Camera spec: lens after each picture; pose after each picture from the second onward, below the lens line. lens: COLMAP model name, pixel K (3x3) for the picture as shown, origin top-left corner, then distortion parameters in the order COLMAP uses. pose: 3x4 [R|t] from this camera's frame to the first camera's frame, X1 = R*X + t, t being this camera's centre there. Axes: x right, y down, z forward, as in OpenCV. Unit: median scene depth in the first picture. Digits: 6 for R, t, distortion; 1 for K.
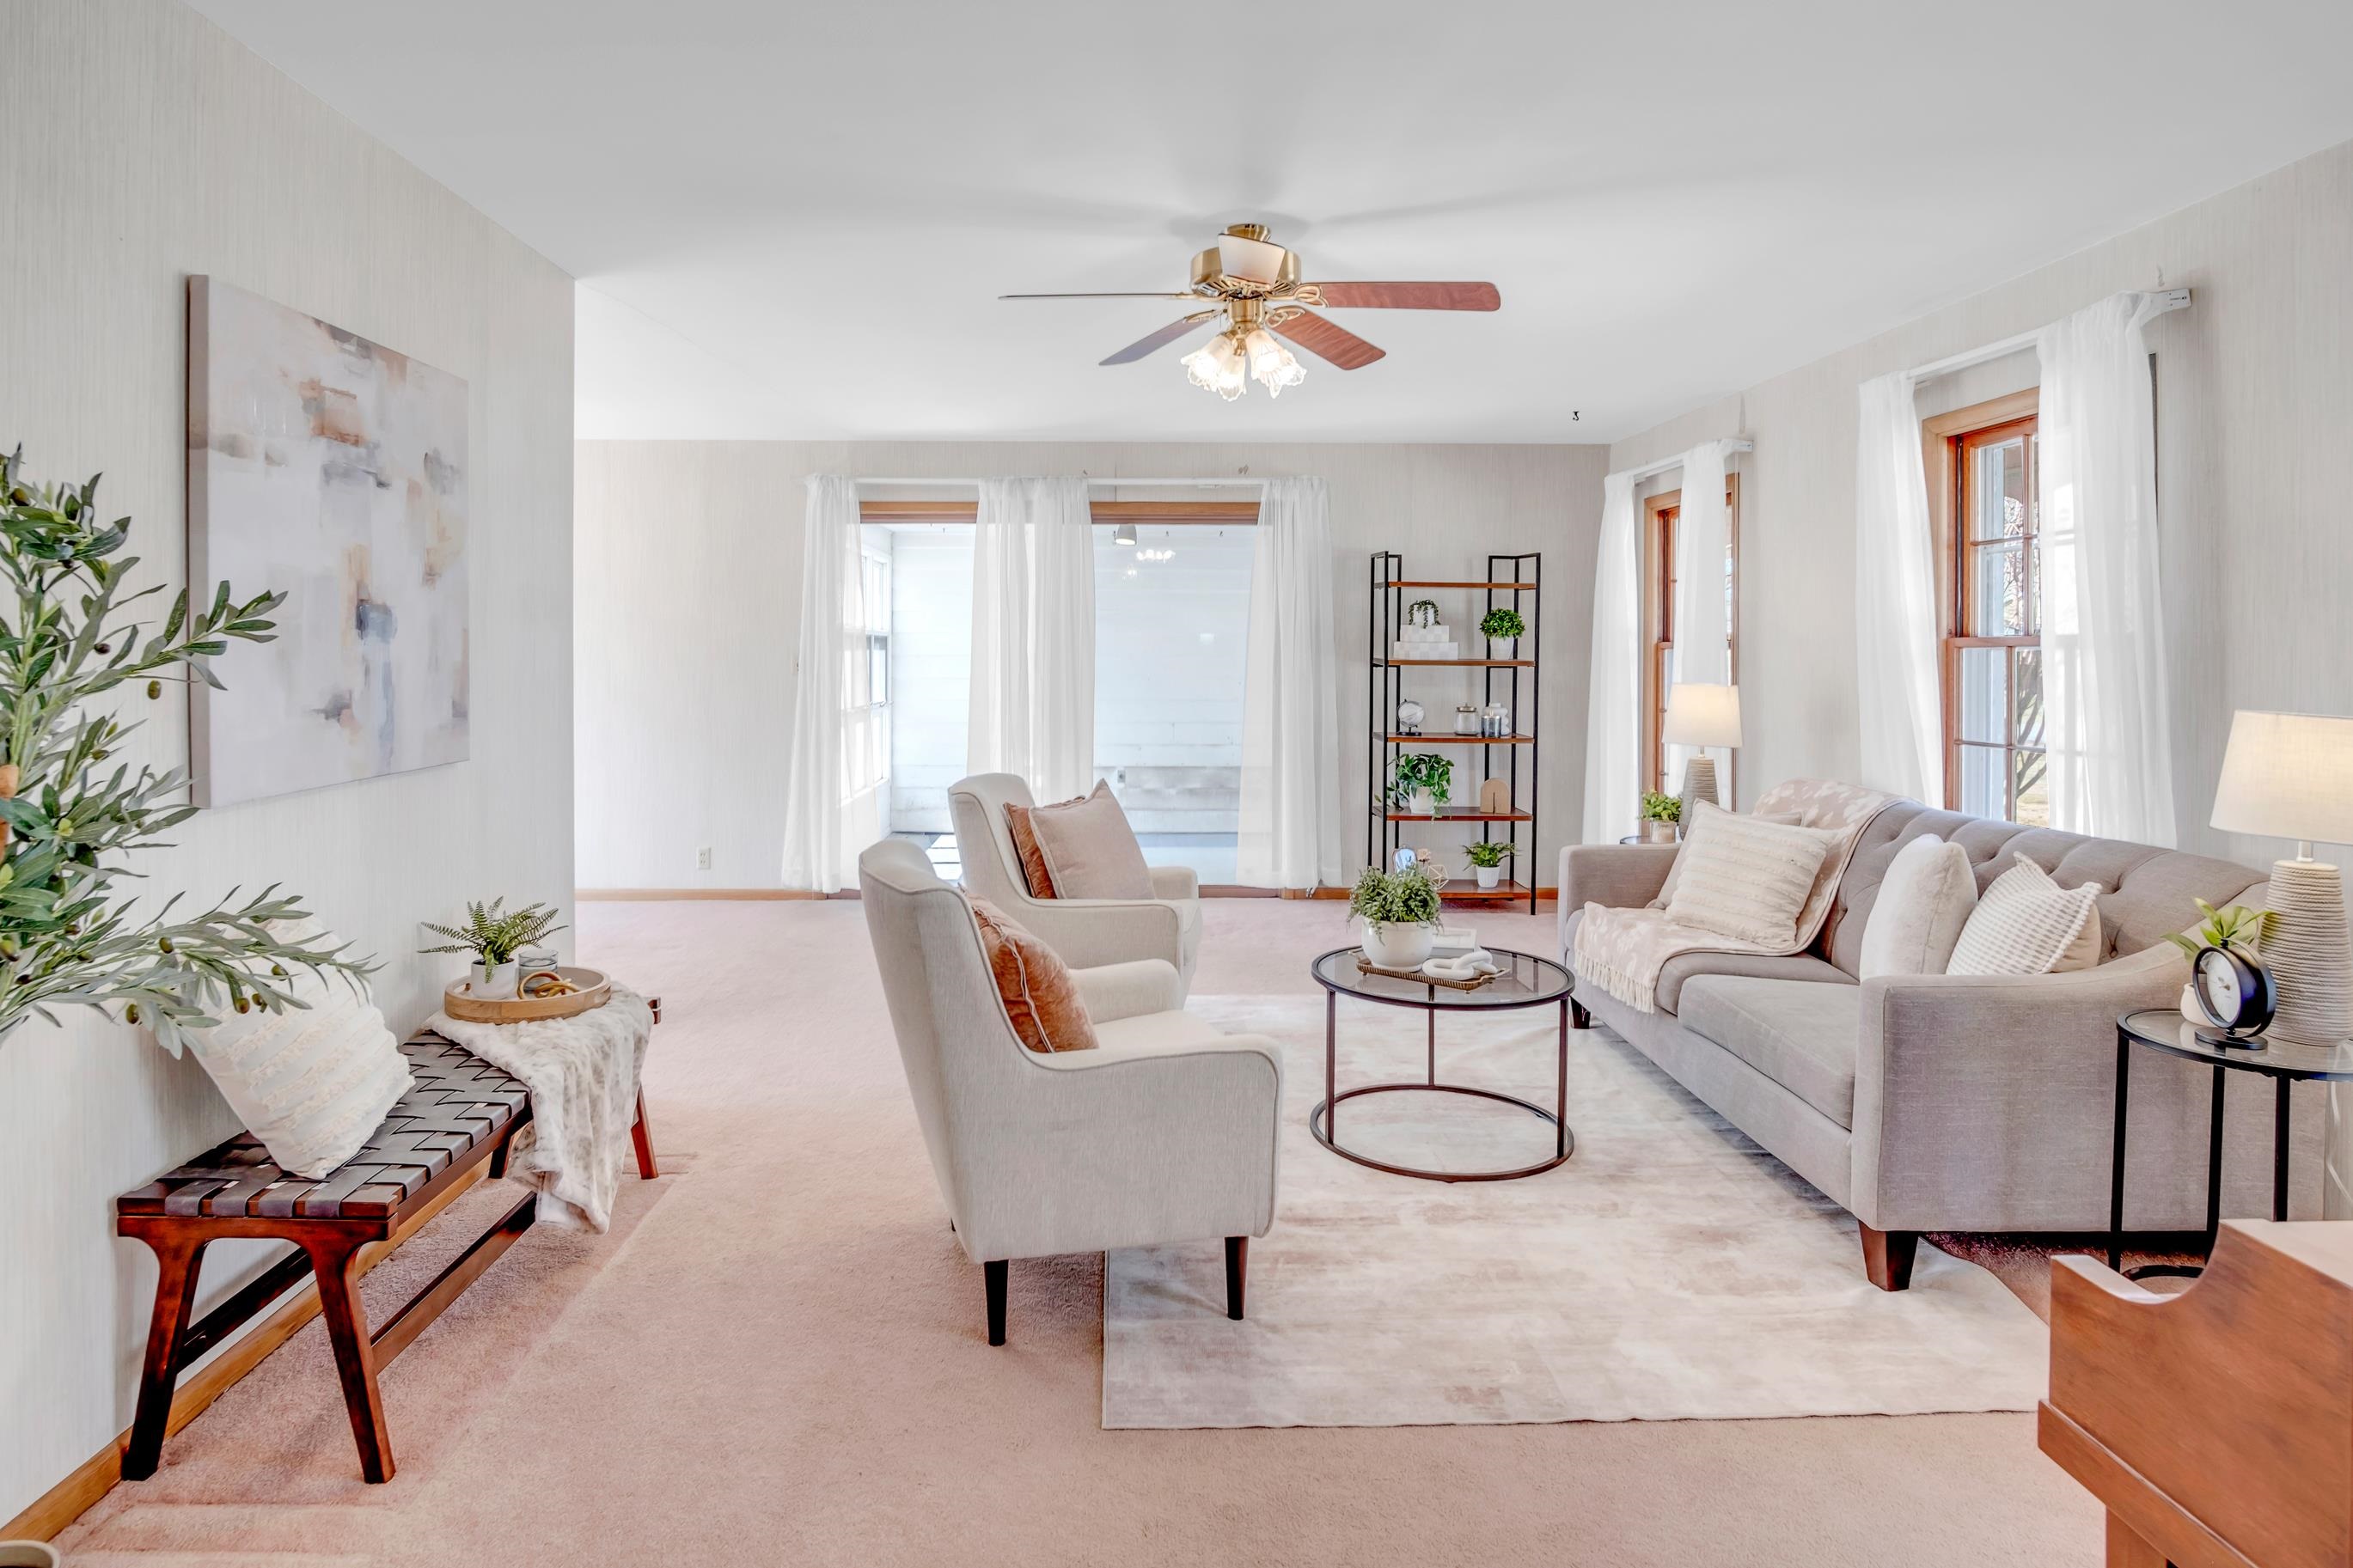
lens RADIAL K [[1317.2, 0, 1120.6], [0, 1317.2, 655.9], [0, 0, 1]] dist [-0.026949, 0.005449]
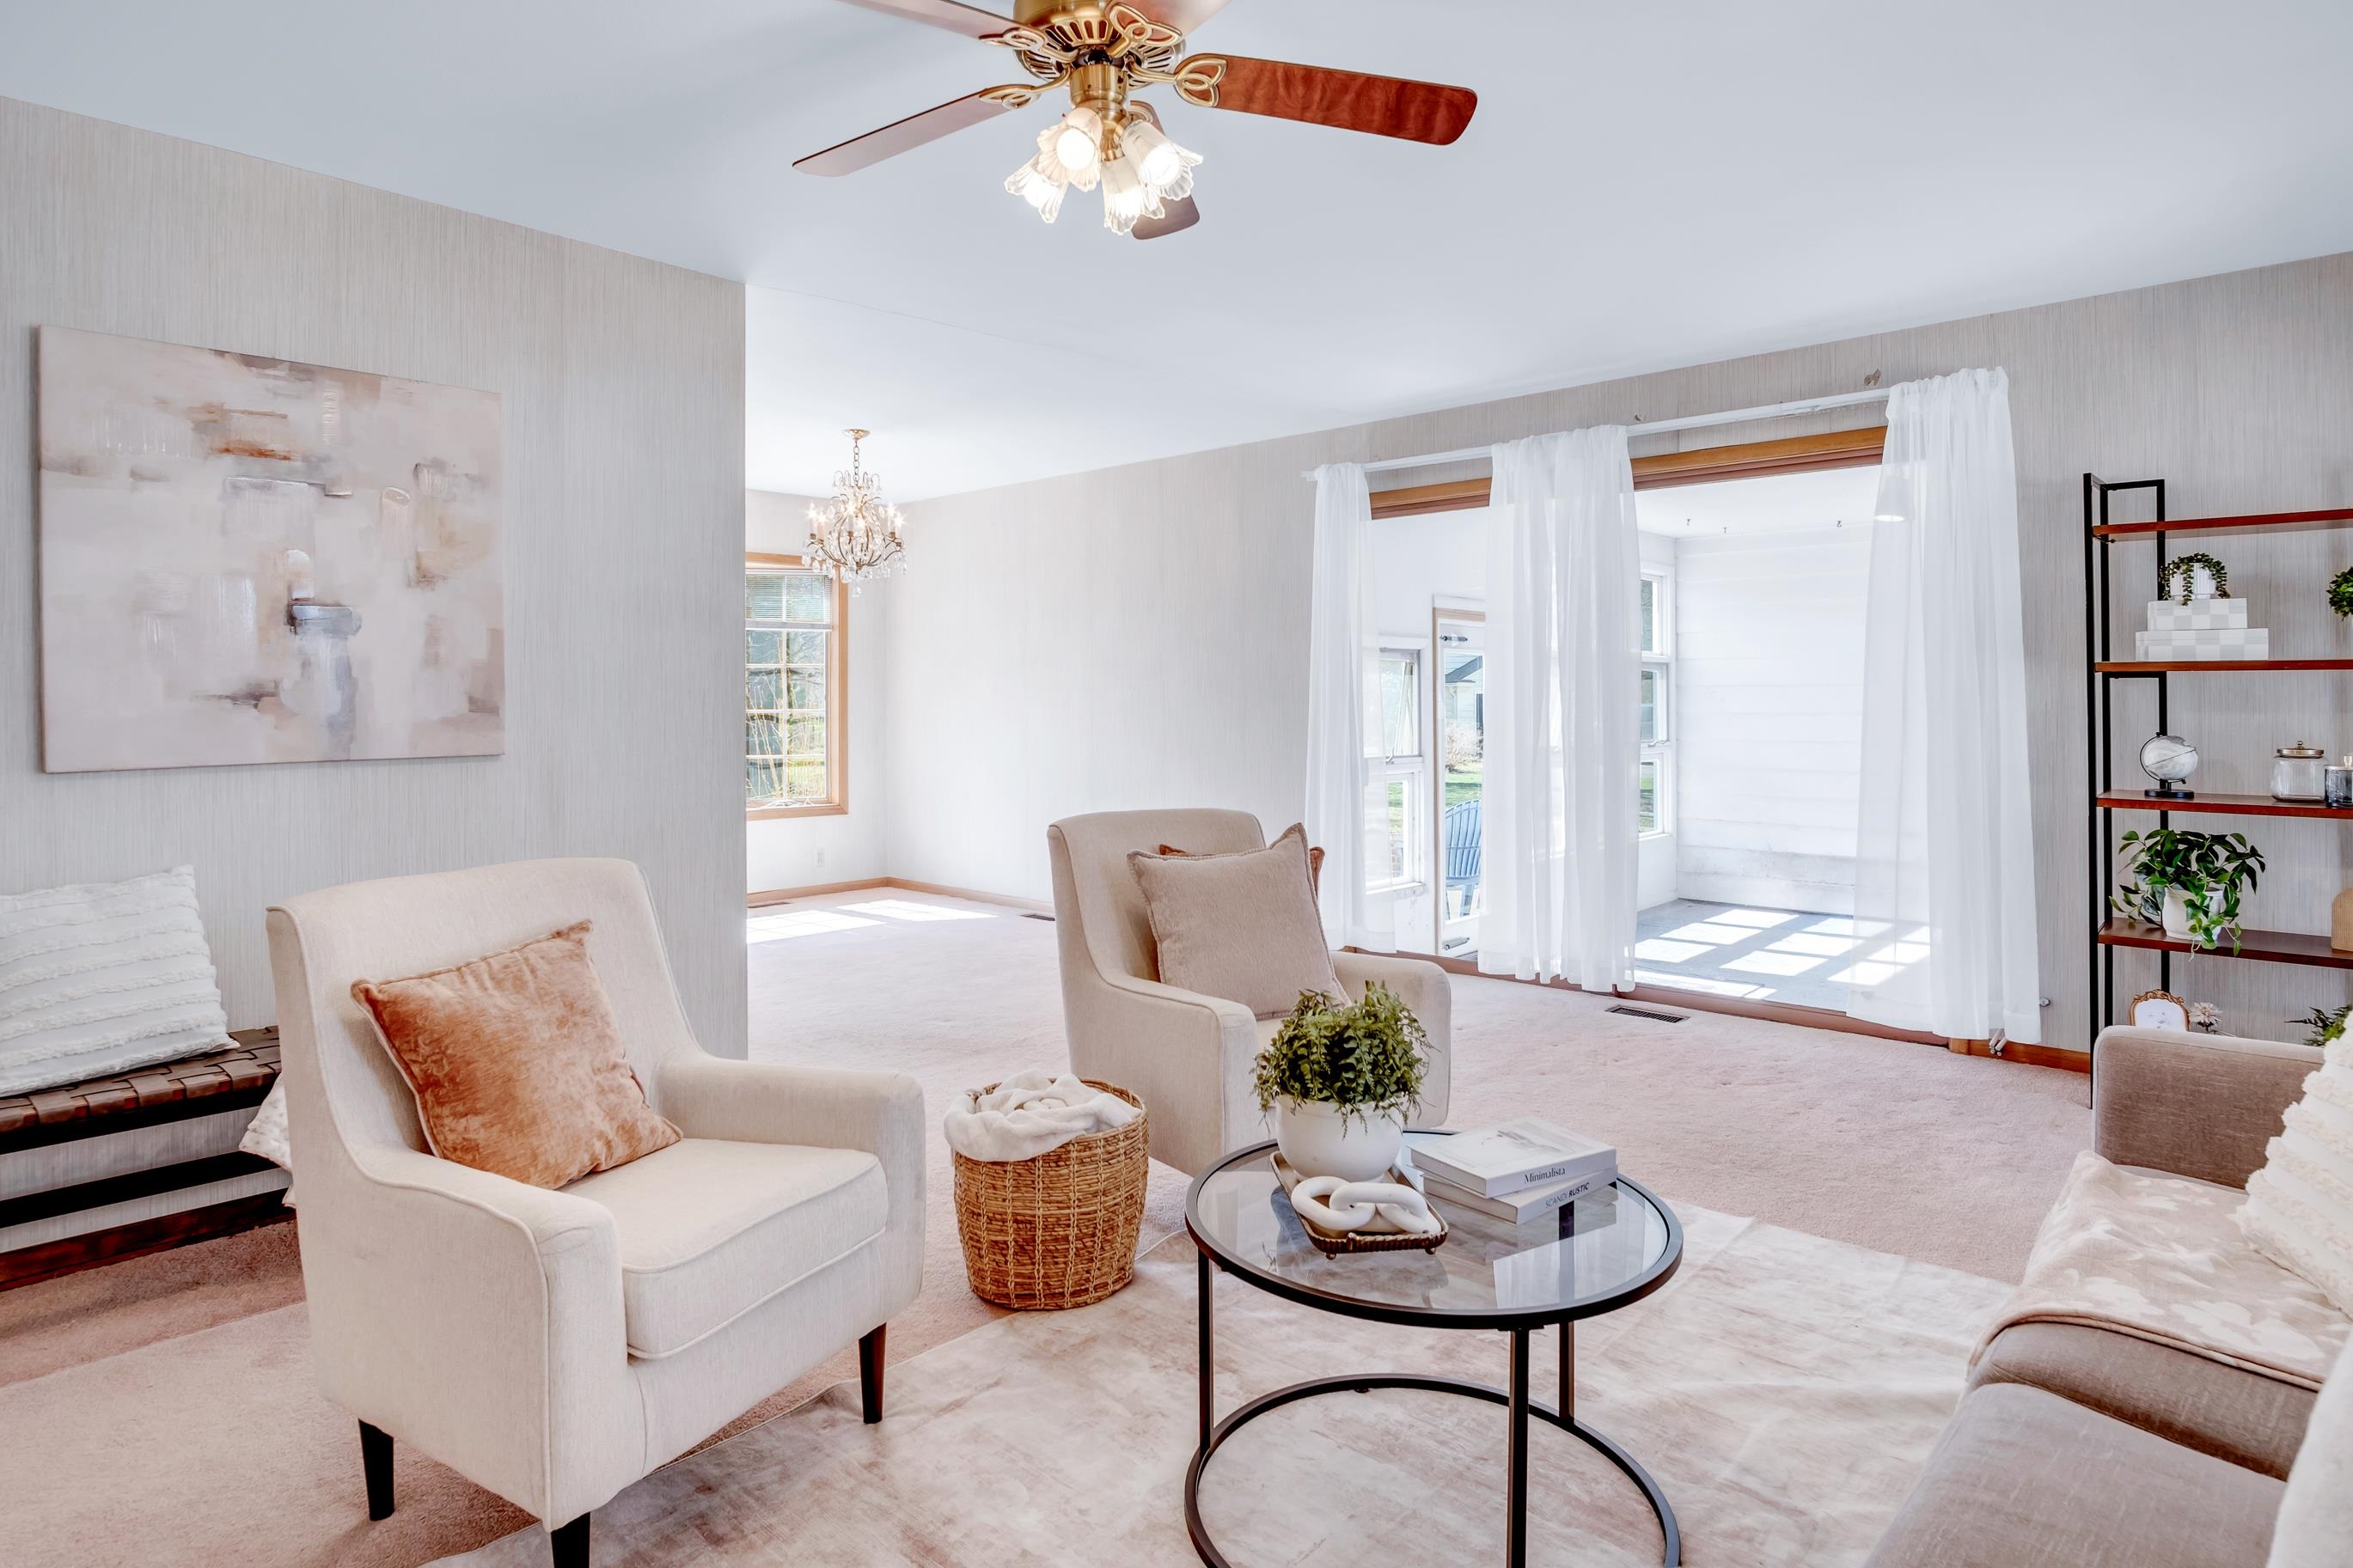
lens RADIAL K [[1317.2, 0, 1167.4], [0, 1317.2, 695.2], [0, 0, 1]] dist [-0.026949, 0.005449]
pose [[0.716804, -0.008204, -0.697226, 0.304142], [0.002196, 0.999952, -0.009508, 0.021404], [0.697271, 0.005284, 0.716788, 0.308144]]
